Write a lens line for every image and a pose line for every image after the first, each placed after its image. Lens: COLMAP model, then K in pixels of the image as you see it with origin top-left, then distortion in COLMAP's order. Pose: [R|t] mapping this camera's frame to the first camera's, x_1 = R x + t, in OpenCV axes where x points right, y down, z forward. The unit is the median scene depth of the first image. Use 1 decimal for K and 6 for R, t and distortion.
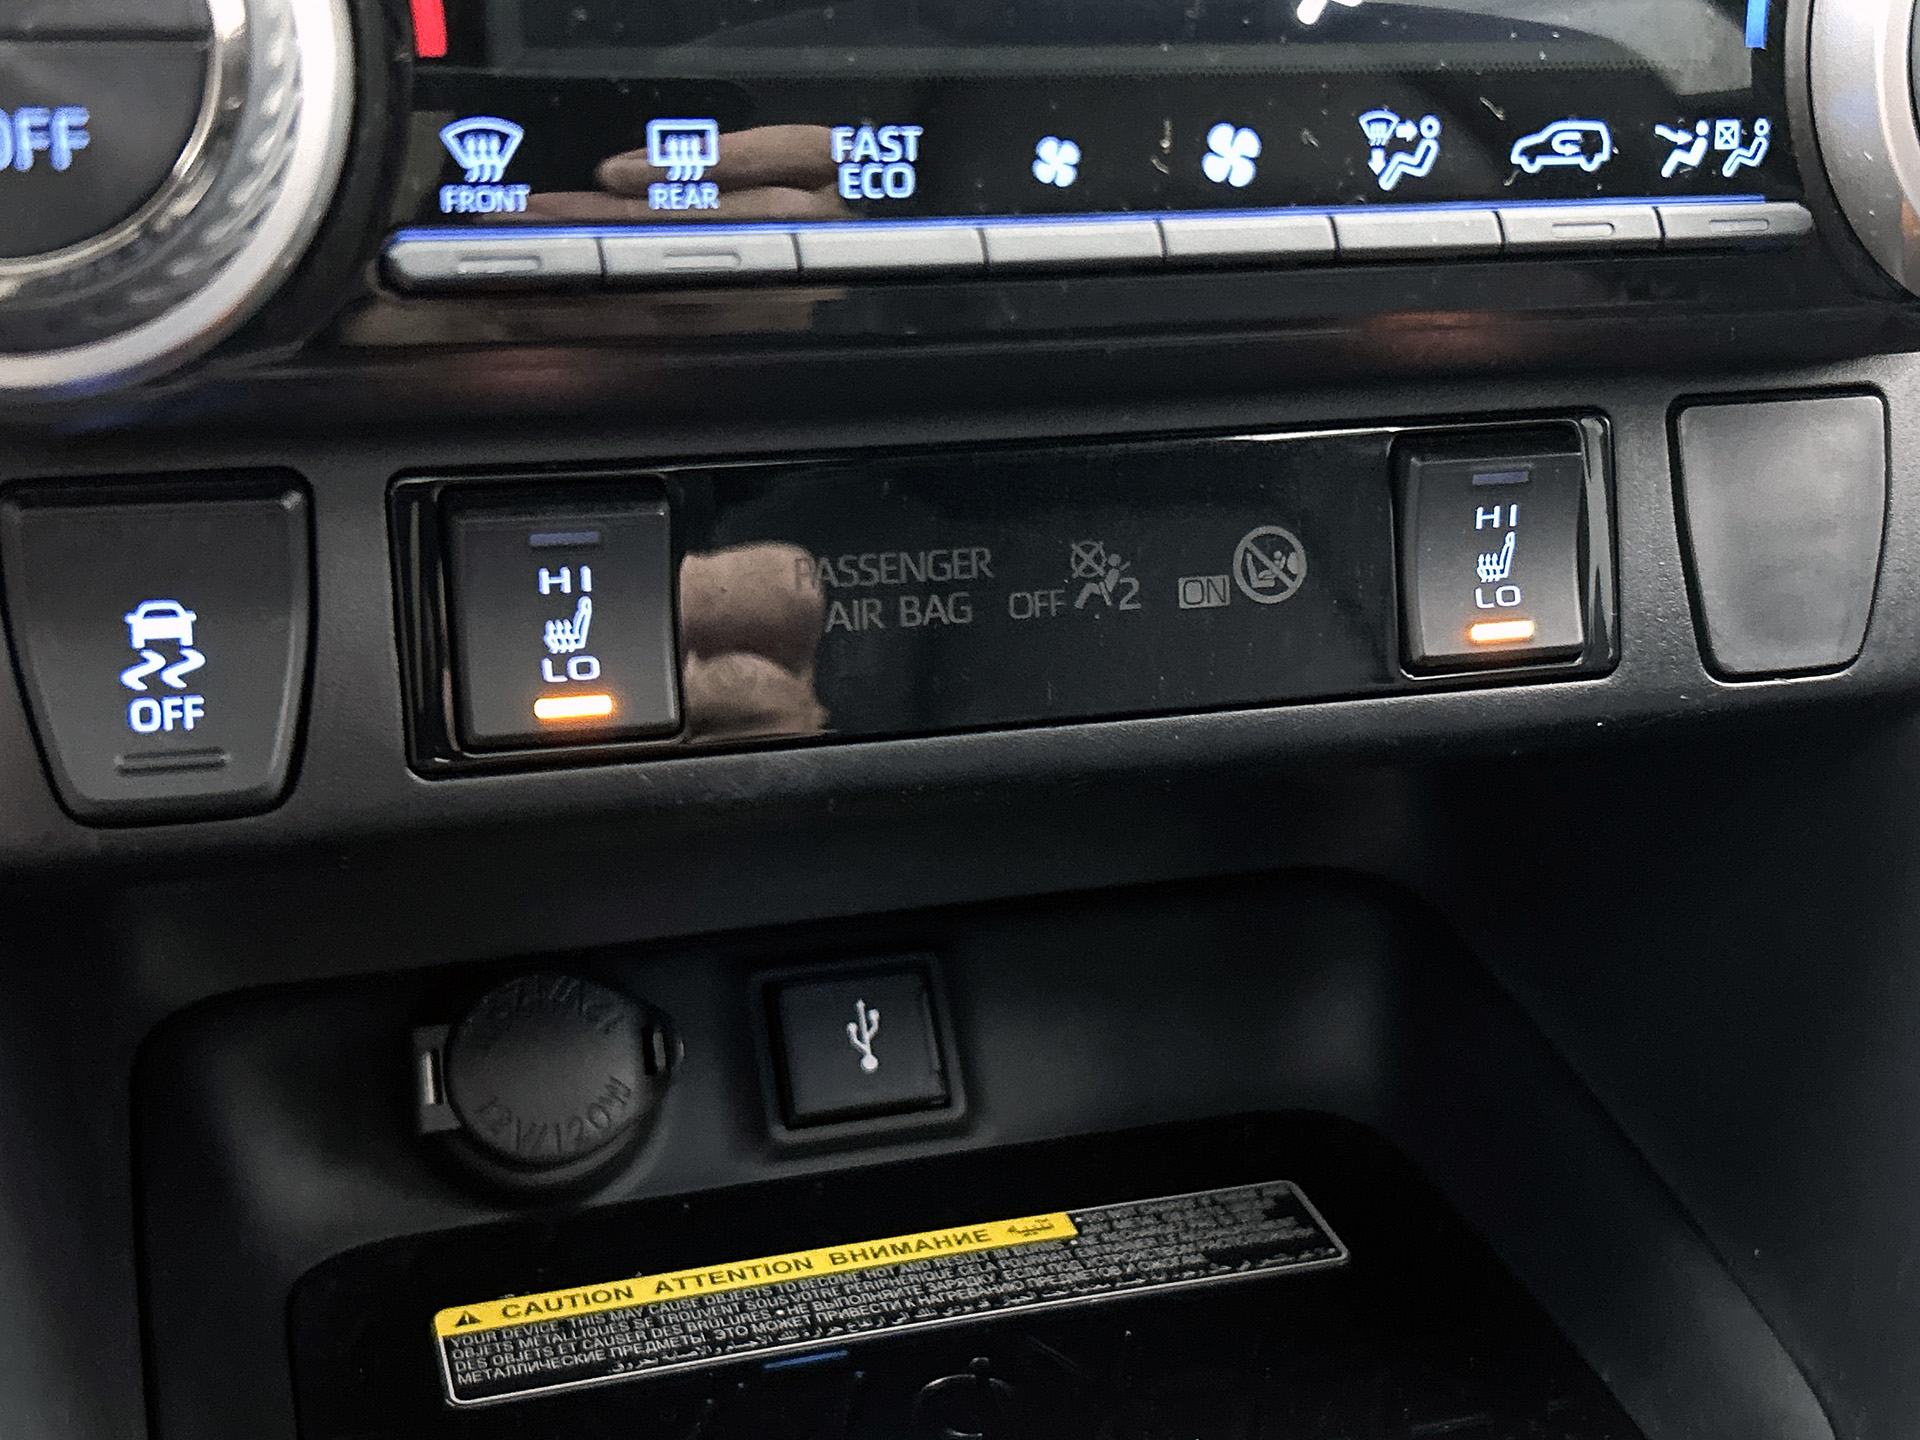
lens RADIAL K [[2497.3, 0, 960.0], [0, 2497.3, 720.0], [0, 0, 1]] dist [0.221917, -0.966749]
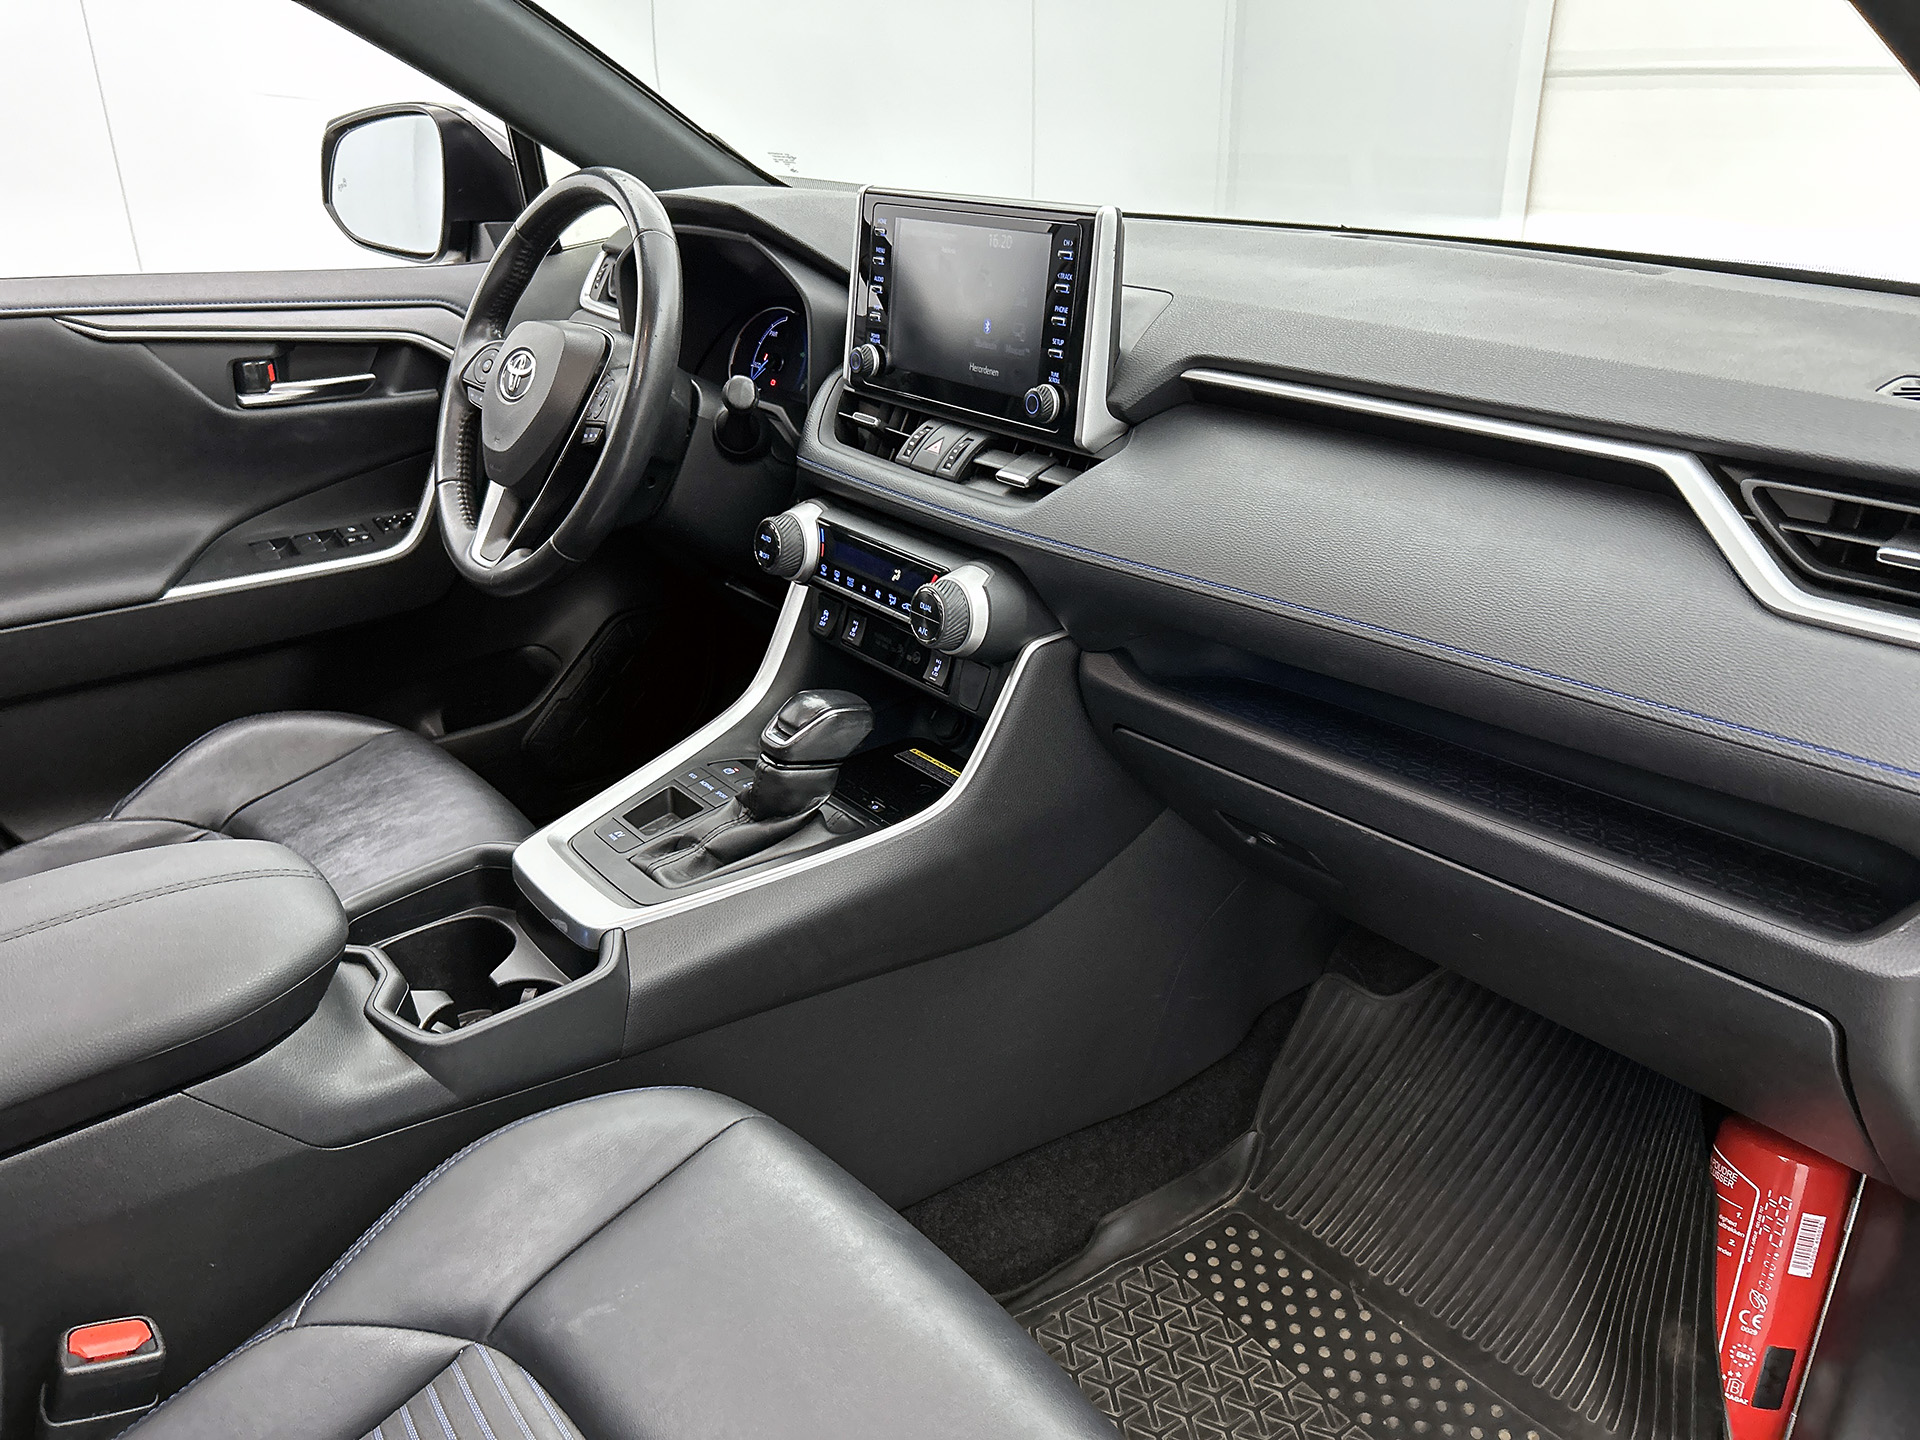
lens RADIAL K [[1459.7, 0, 960.0], [0, 1459.7, 720.0], [0, 0, 1]] dist [0.050367, -0.001136]
pose [[0.359146, 0.346349, -0.866635, 2.736962], [-0.318635, 0.918298, 0.234948, -0.655170], [0.877203, 0.191760, 0.440162, -0.416949]]
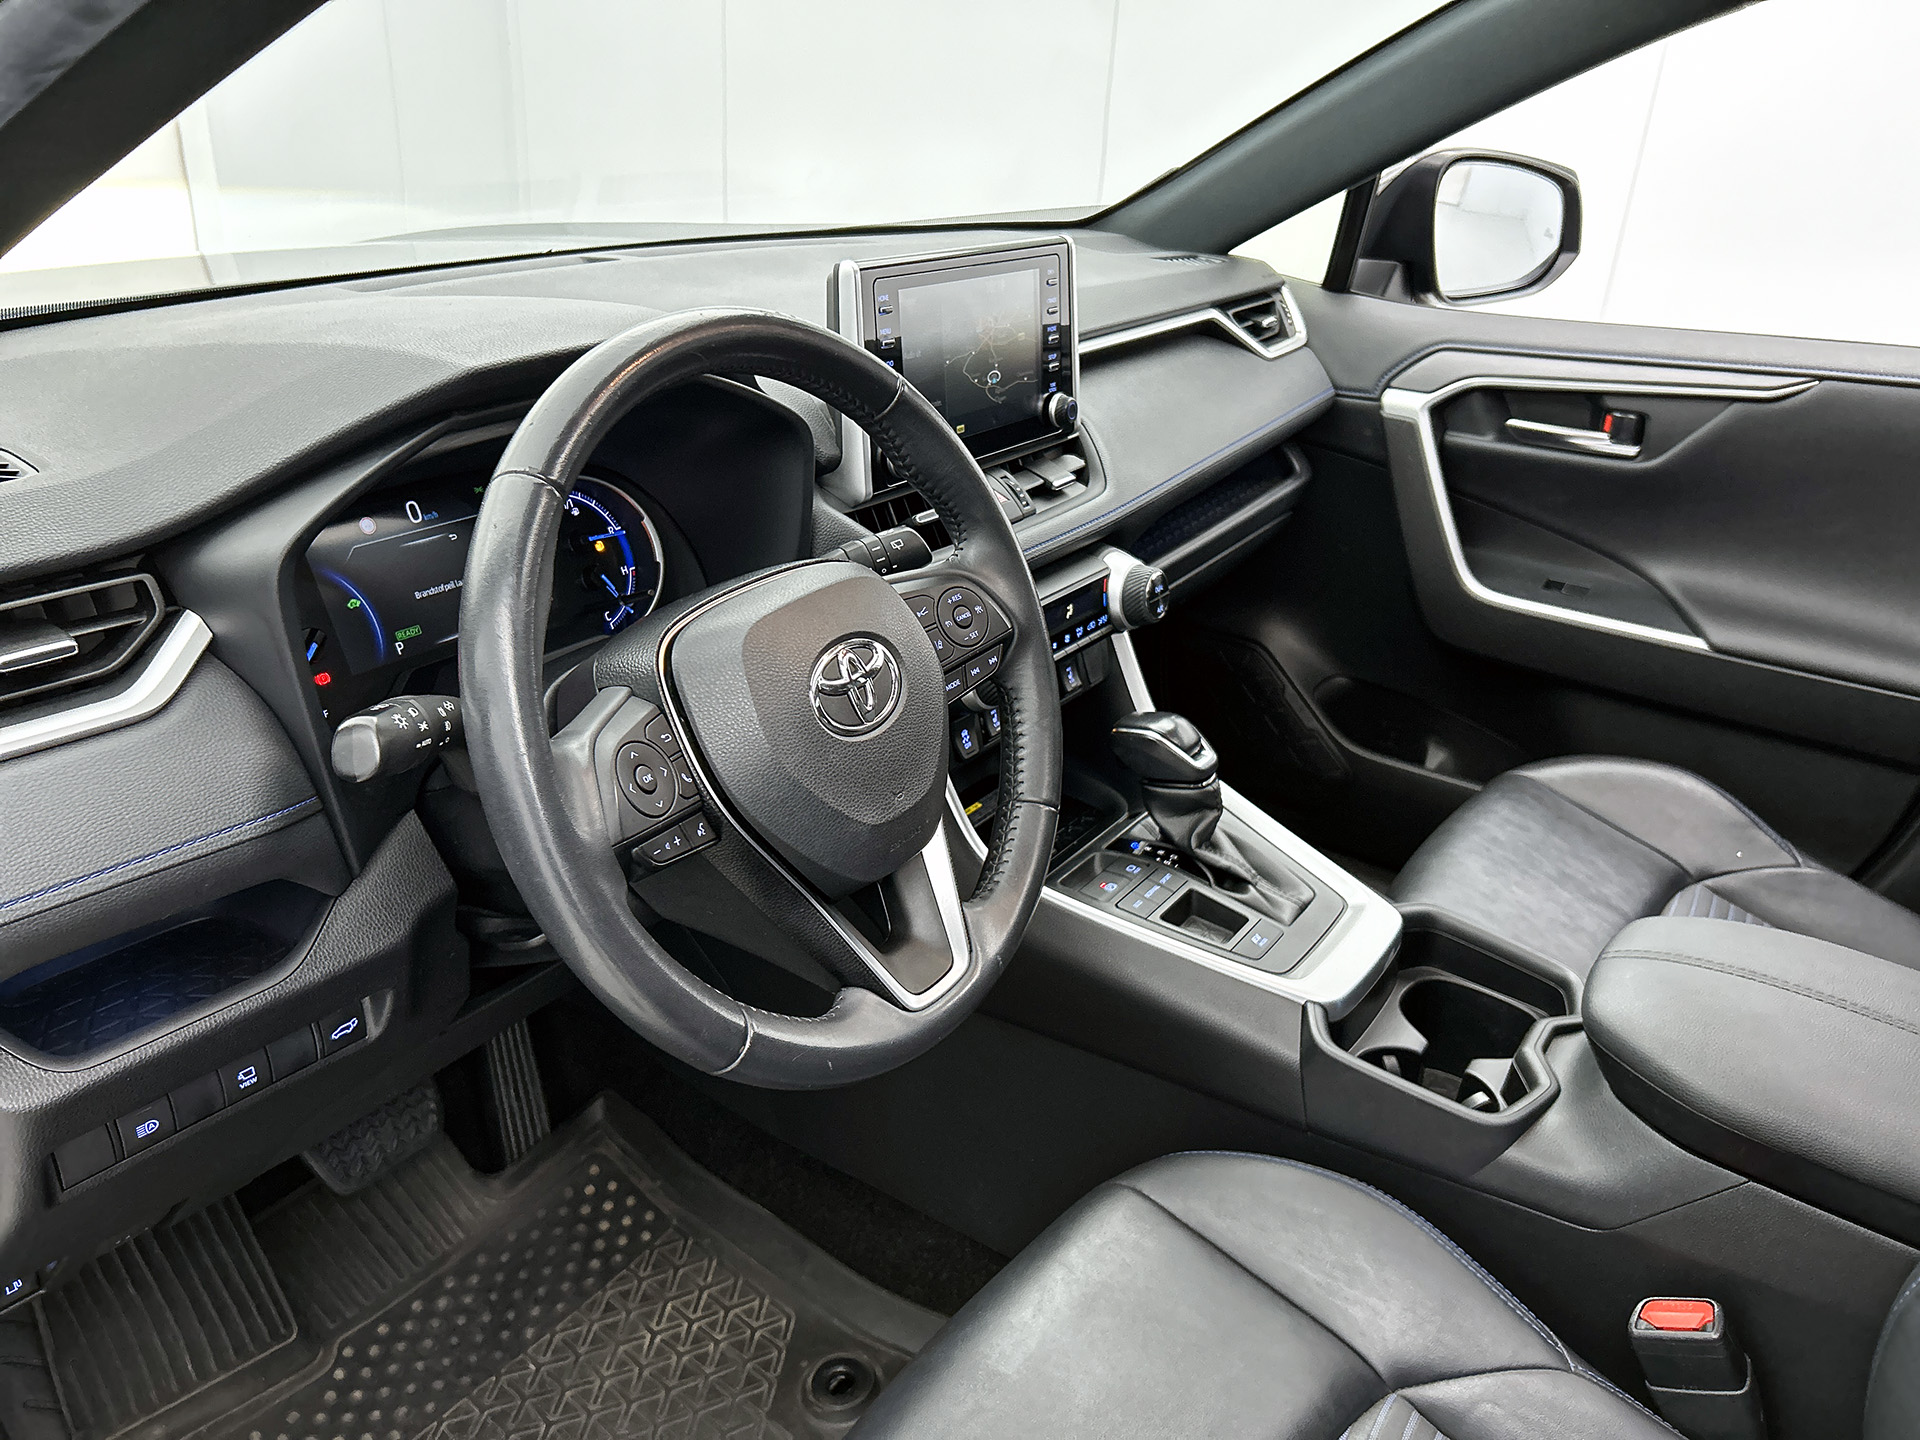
lens RADIAL K [[1459.7, 0, 960.0], [0, 1459.7, 720.0], [0, 0, 1]] dist [0.050367, -0.001136]
pose [[0.795084, -0.245652, 0.554523, -1.775382], [0.196530, 0.969322, 0.147619, -0.469596], [-0.573774, -0.008389, 0.818970, -1.625859]]
